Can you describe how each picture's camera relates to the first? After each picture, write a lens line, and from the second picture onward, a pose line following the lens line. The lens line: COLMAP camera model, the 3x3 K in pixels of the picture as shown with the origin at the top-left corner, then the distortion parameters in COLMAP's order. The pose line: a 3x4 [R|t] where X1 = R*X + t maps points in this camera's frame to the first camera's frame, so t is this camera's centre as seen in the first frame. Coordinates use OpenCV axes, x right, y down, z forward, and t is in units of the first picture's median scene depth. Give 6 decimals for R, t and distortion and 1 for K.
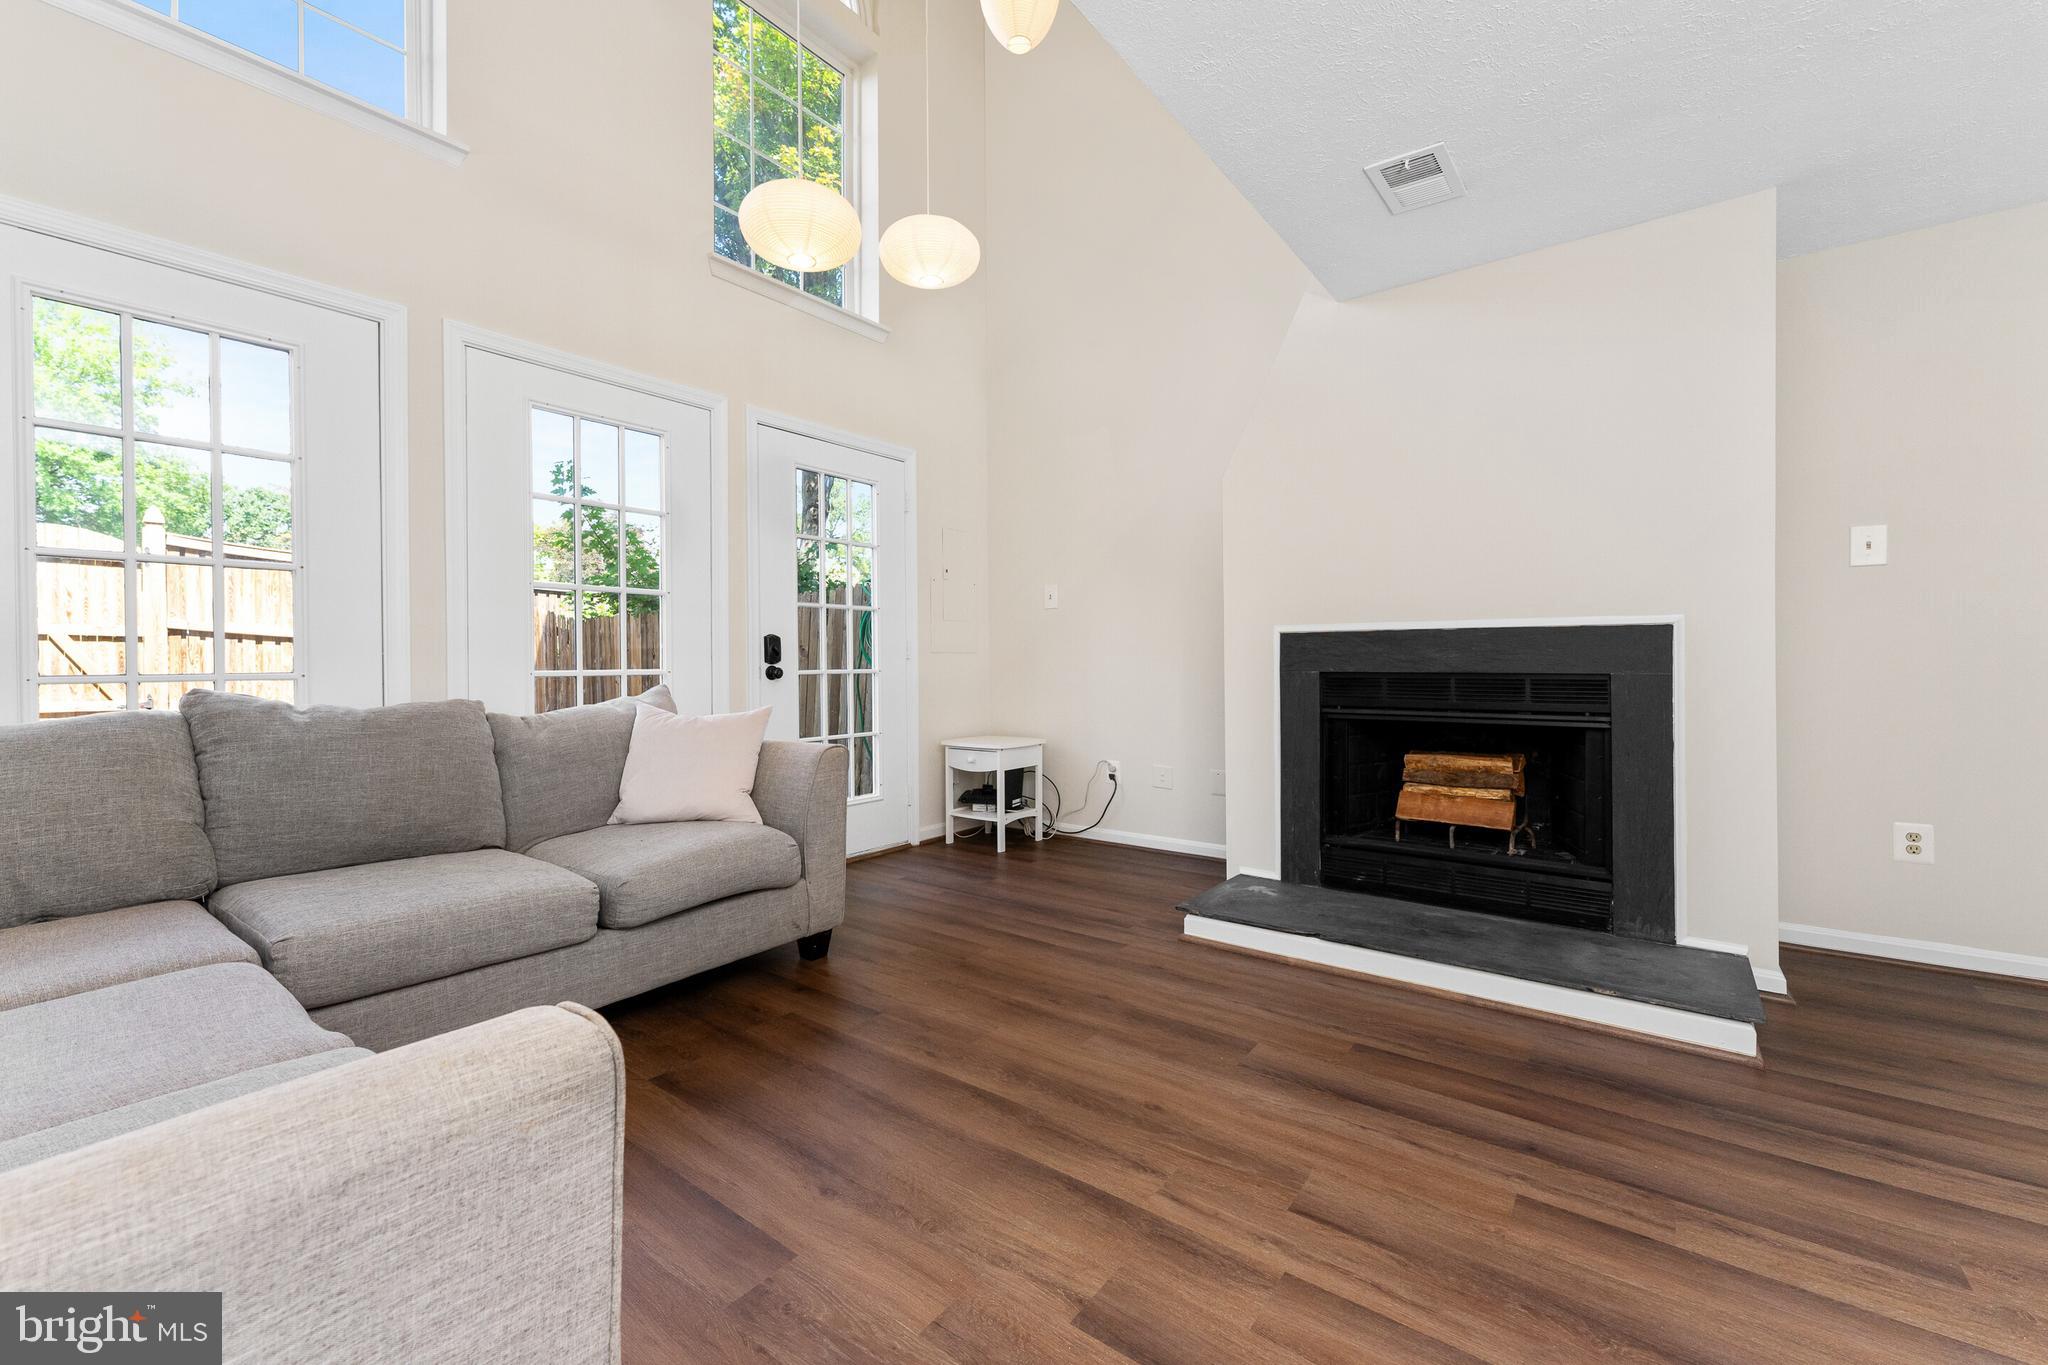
lens RADIAL K [[834.3, 0, 1028.6], [0, 834.3, 669.7], [0, 0, 1]] dist [0.003141, 0.000811]
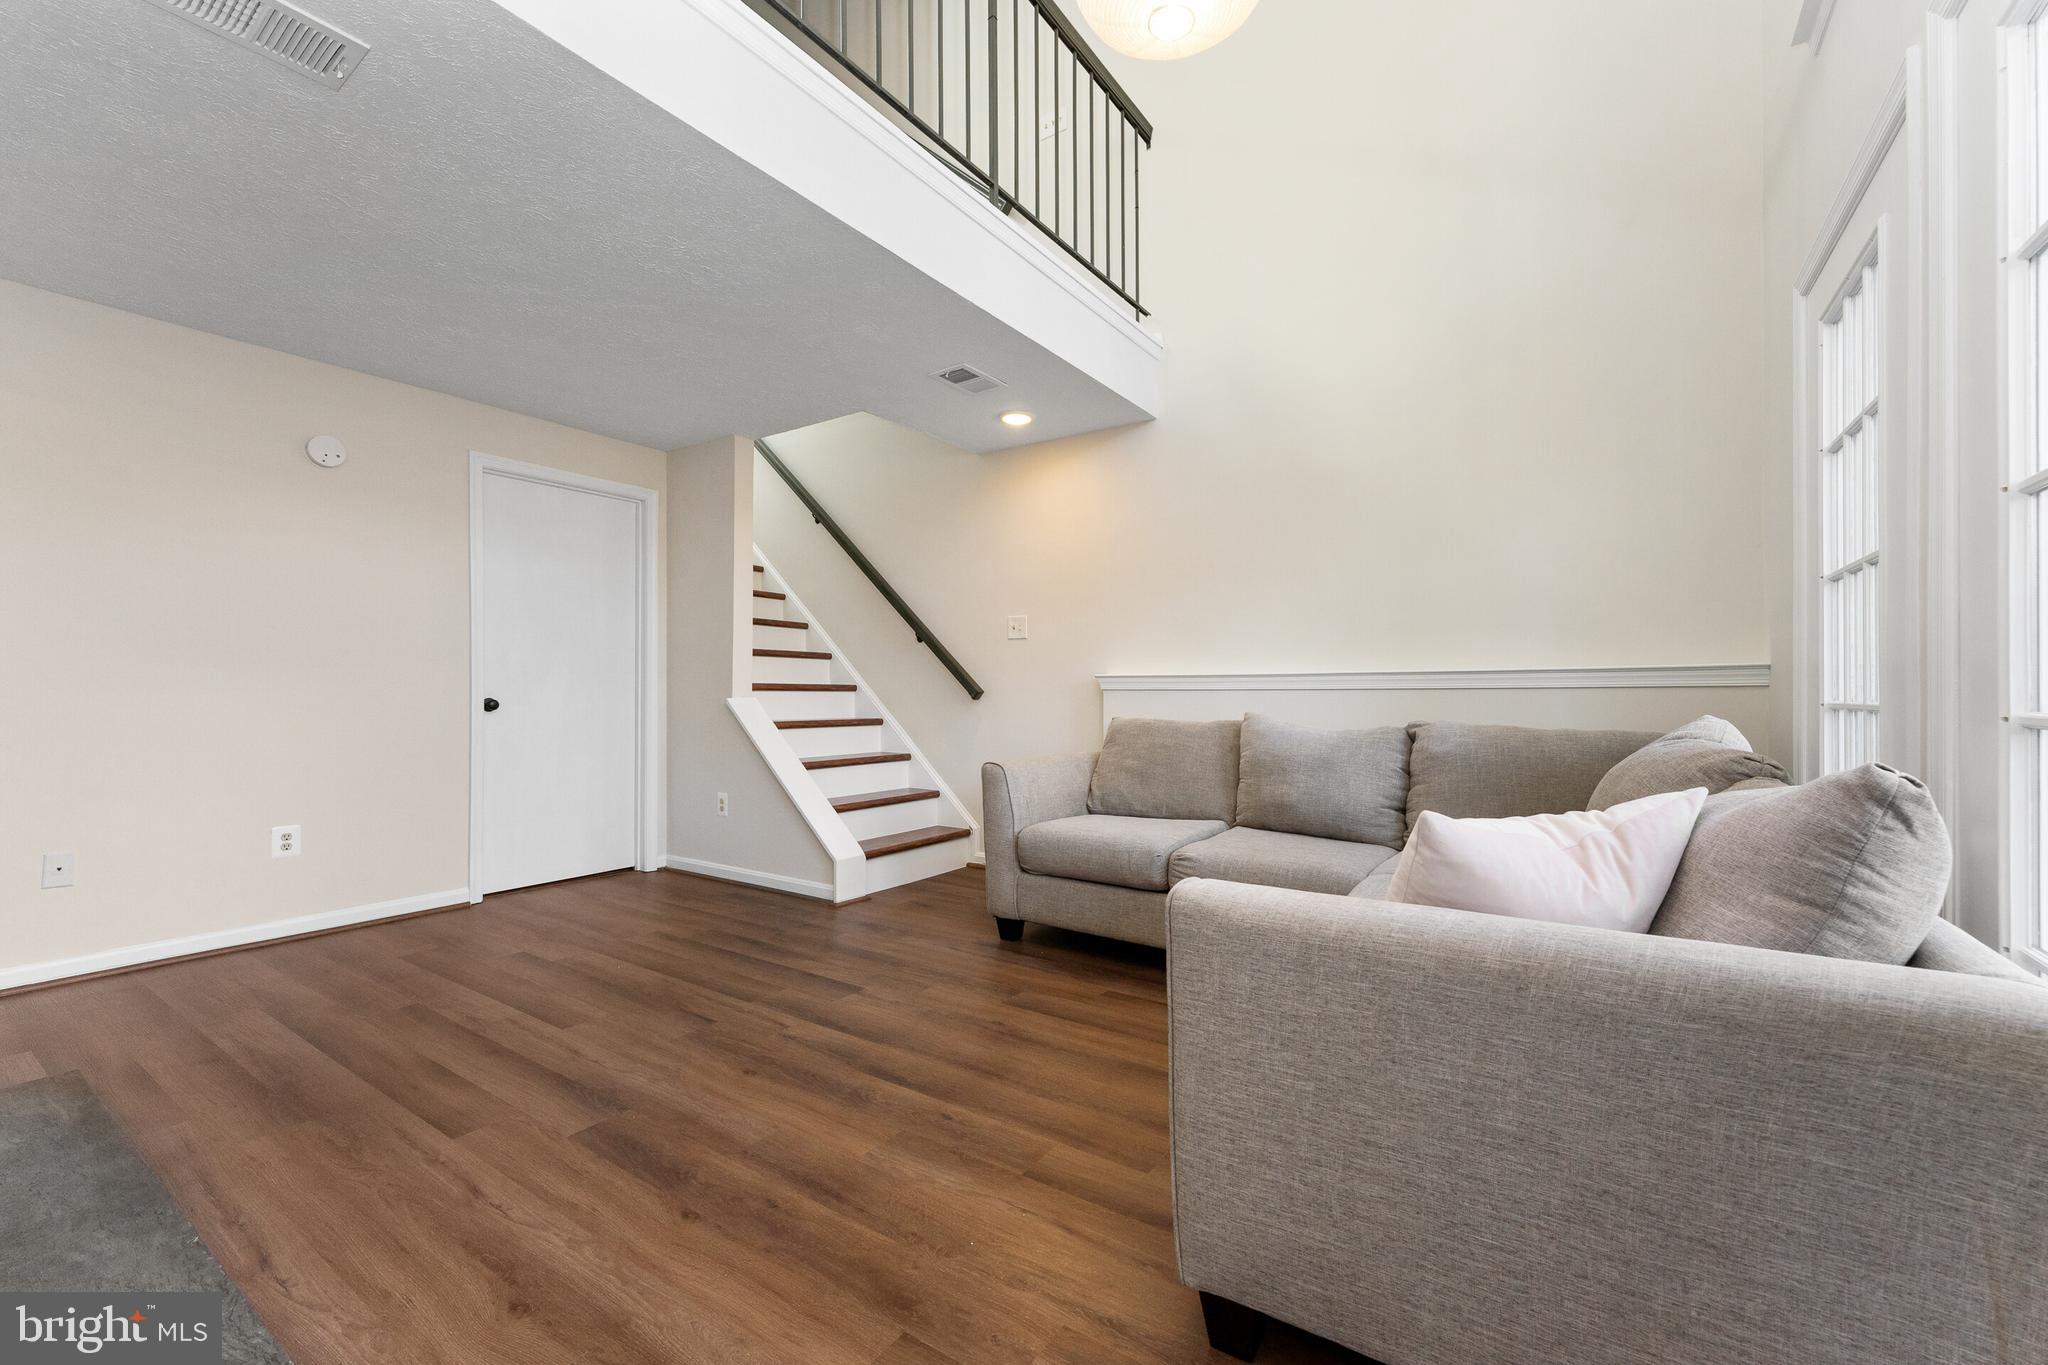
lens RADIAL K [[834.3, 0, 1025.2], [0, 834.3, 689.3], [0, 0, 1]] dist [0.003141, 0.000811]
pose [[-0.998844, 0.006744, -0.047602, -0.177401], [0.006342, 0.999943, 0.008583, -0.023021], [0.047657, 0.008271, -0.998830, 2.085817]]
